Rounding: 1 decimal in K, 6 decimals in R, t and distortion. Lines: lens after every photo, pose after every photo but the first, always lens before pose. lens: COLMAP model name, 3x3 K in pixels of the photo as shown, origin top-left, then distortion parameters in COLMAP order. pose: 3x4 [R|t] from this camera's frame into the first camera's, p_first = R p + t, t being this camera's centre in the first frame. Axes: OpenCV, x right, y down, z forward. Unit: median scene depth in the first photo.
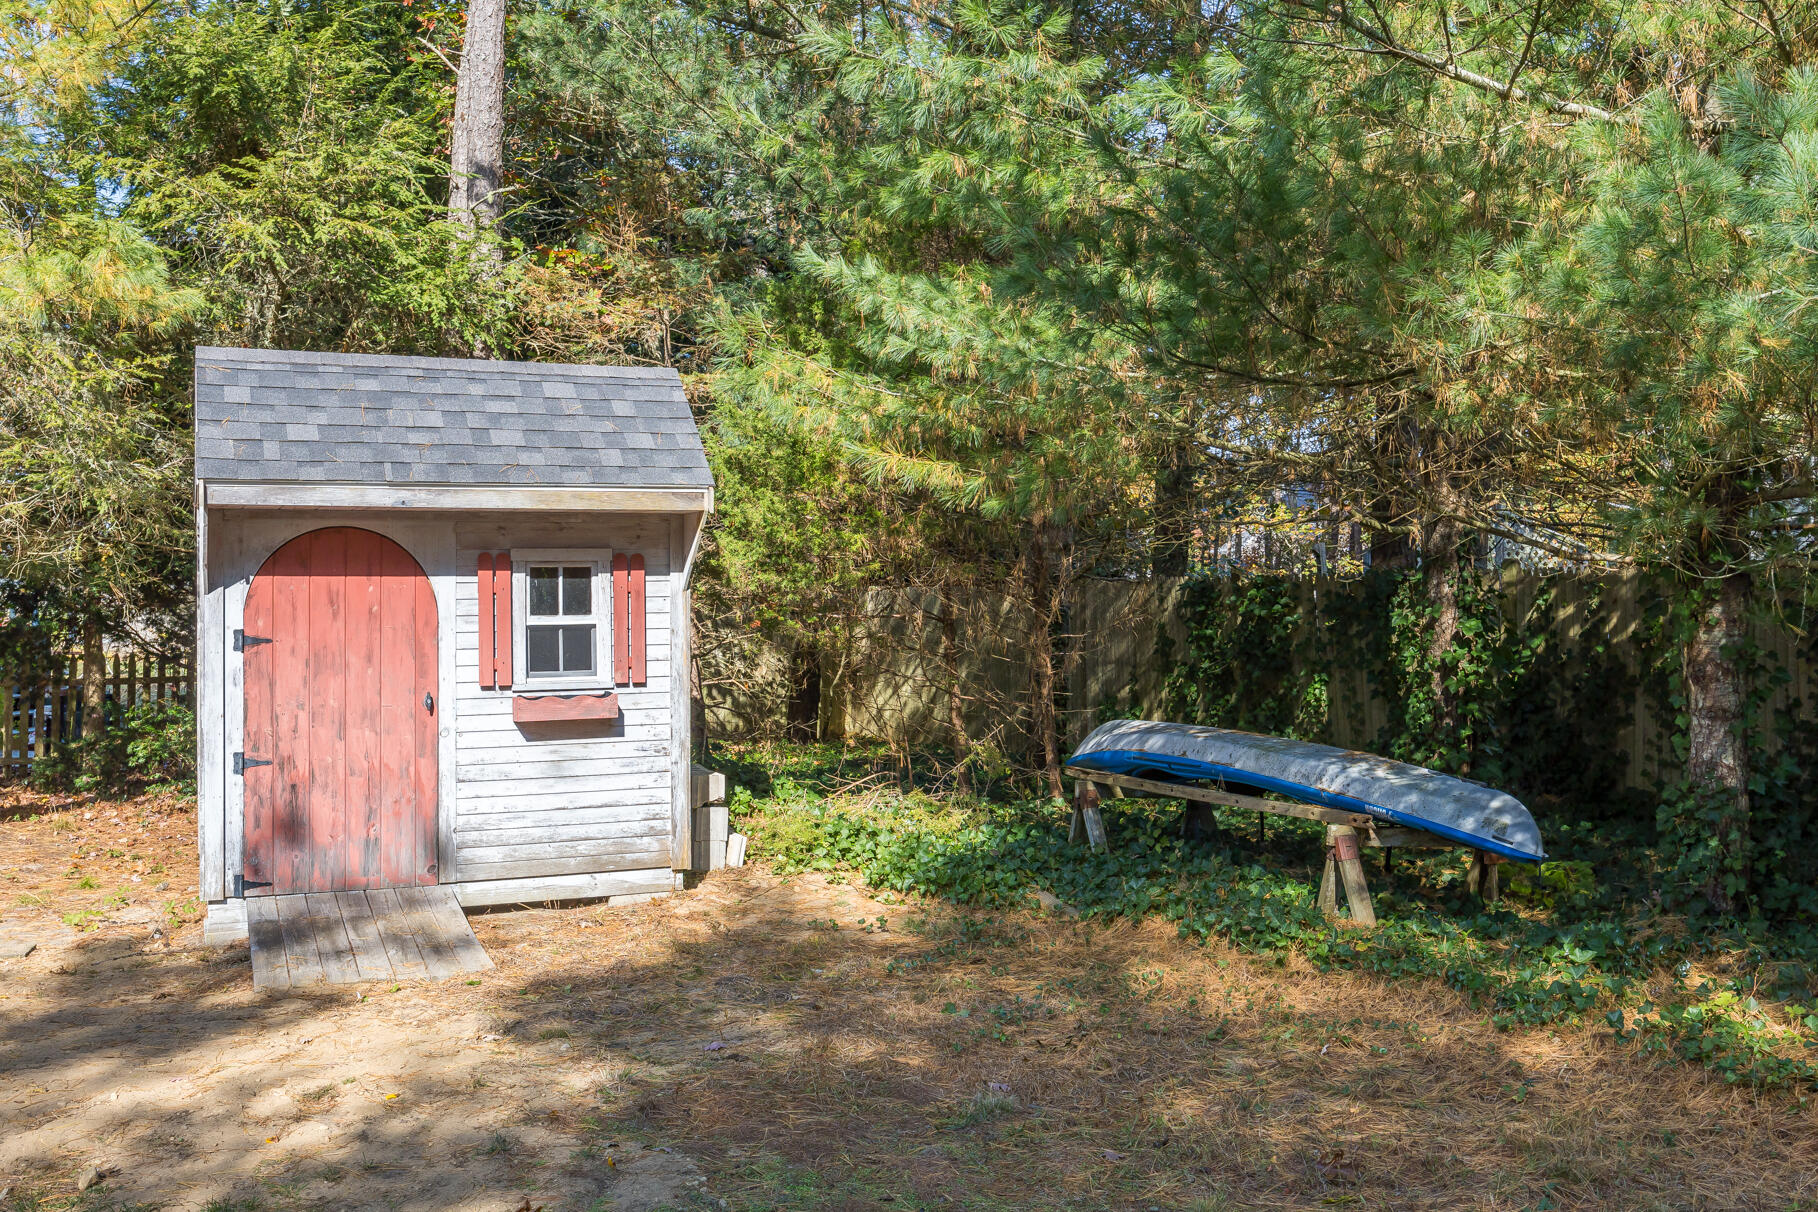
lens RADIAL K [[1737.8, 0, 909.7], [0, 1737.8, 608.5], [0, 0, 1]] dist [-0.012922, 0.000000]
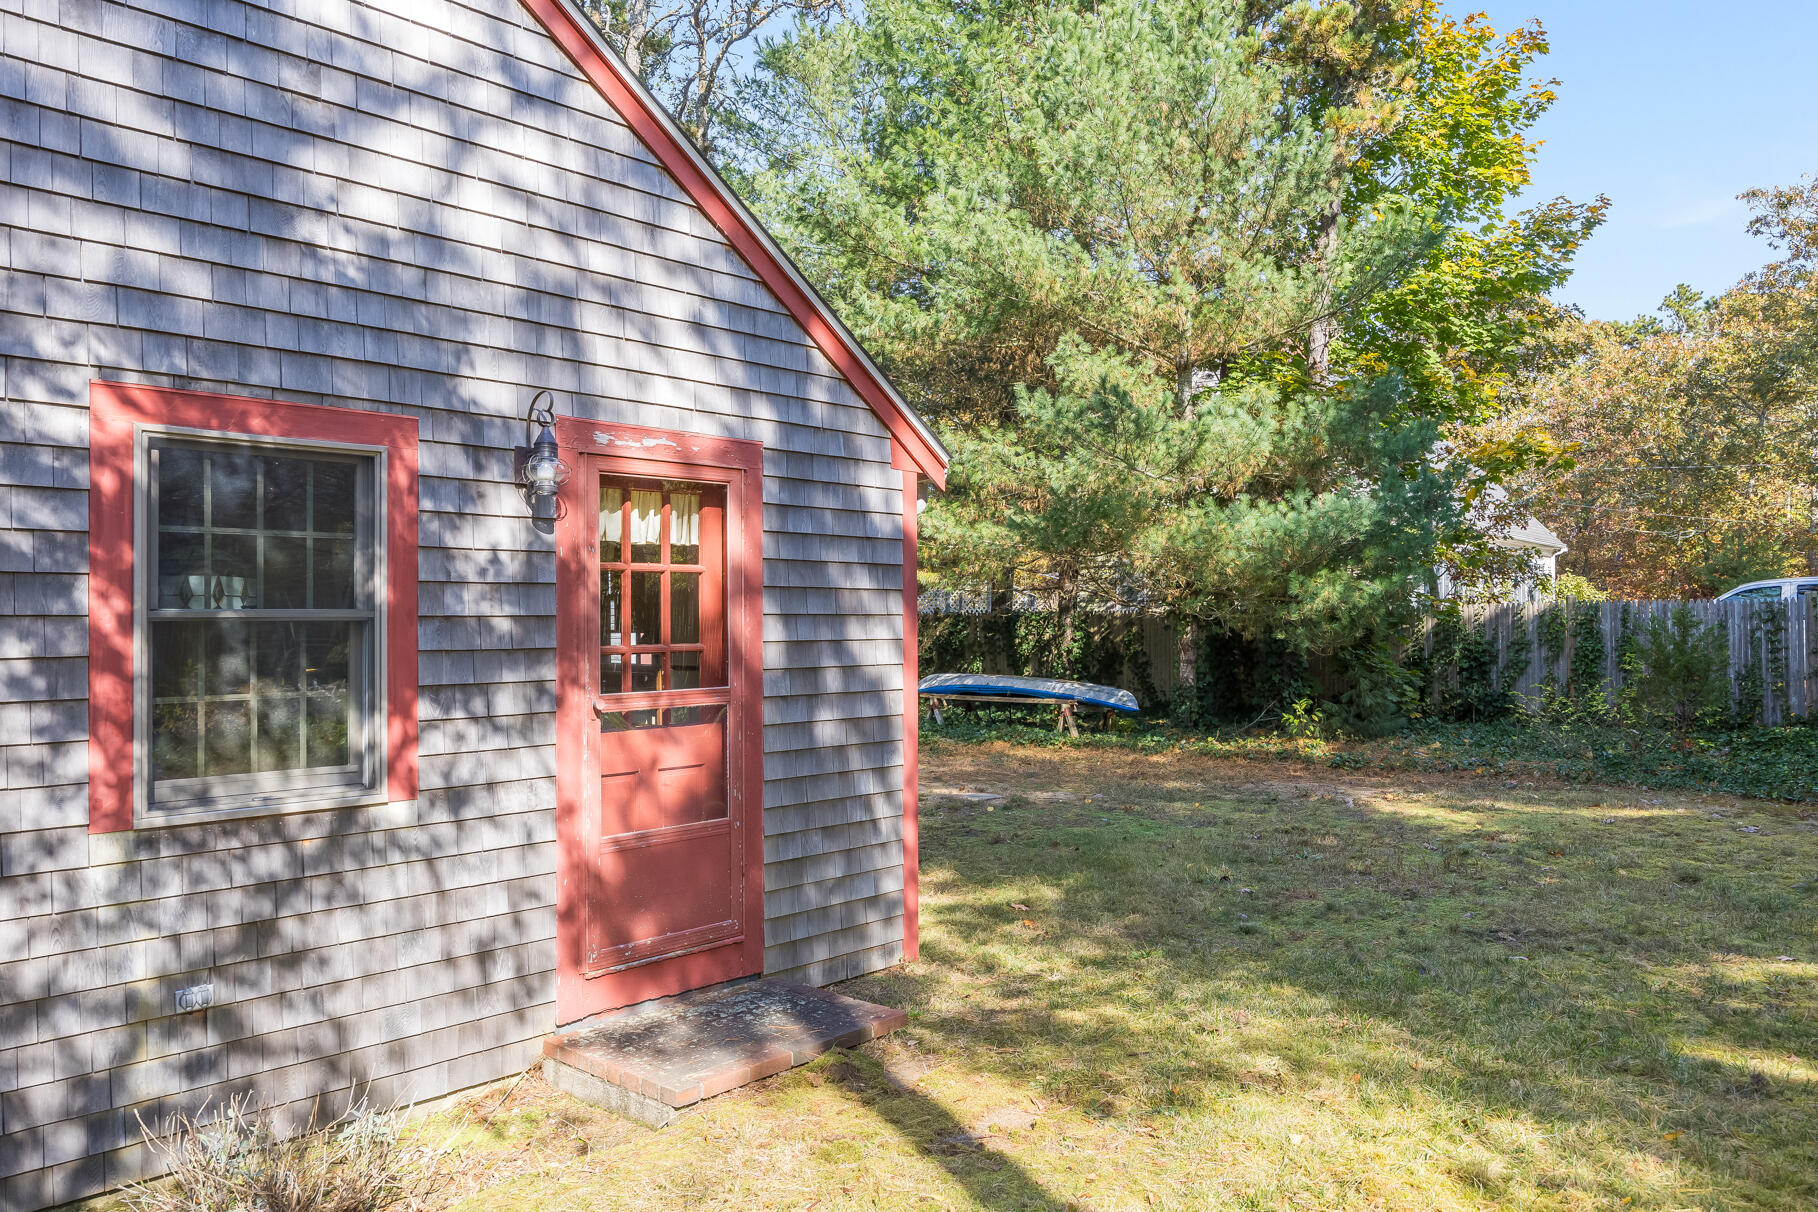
lens RADIAL K [[1371.2, 0, 910.4], [0, 1371.2, 600.1], [0, 0, 1]] dist [0.004303, -0.023729]
pose [[0.929949, 0.006934, 0.367624, -0.651920], [0.001265, 0.999756, -0.022057, 0.003307], [-0.367687, 0.020976, 0.929713, -0.797005]]
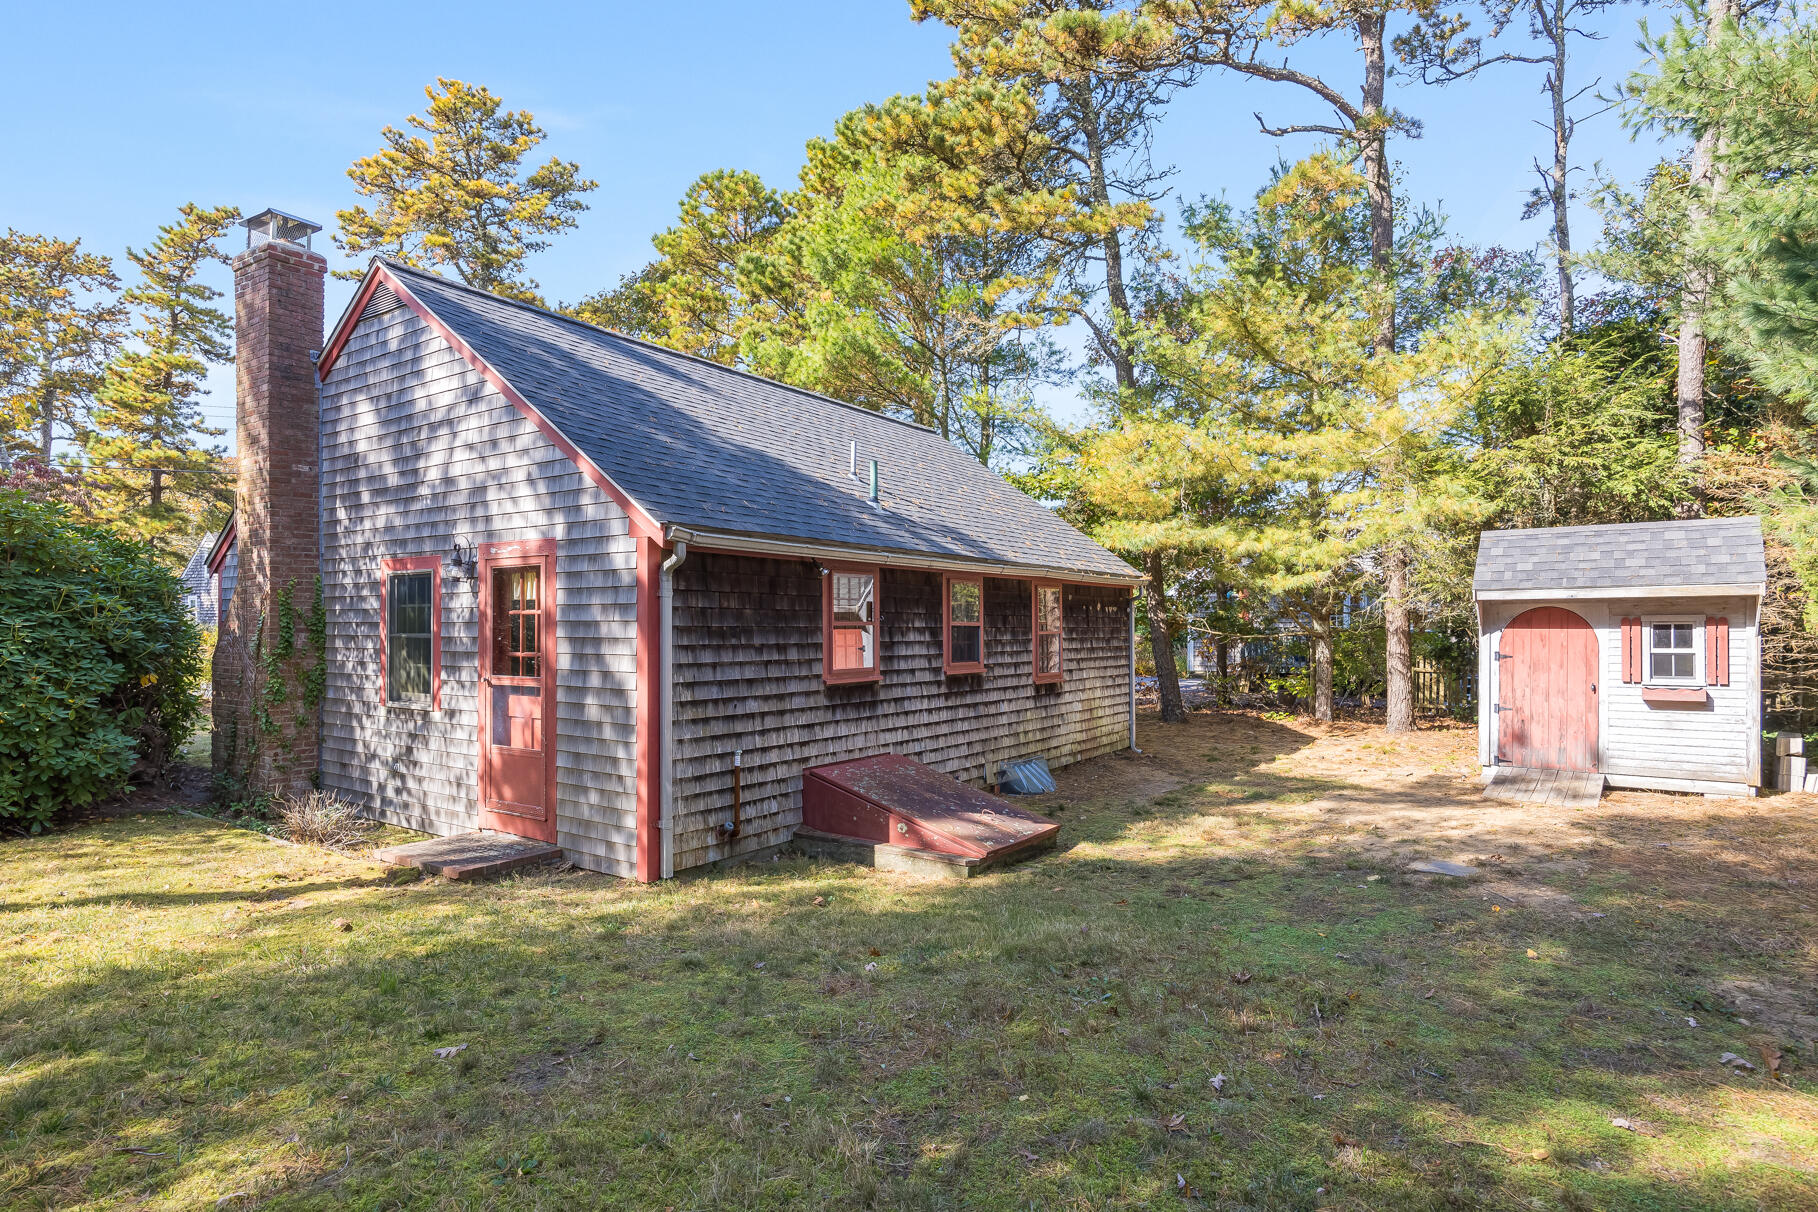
lens RADIAL K [[950.4, 0, 909.0], [0, 950.4, 625.3], [0, 0, 1]] dist [-0.025217, -0.000279]
pose [[0.485856, 0.004201, -0.874029, 0.322094], [-0.007875, 0.999969, 0.000429, -0.016603], [0.874003, 0.006674, 0.485874, -0.299805]]
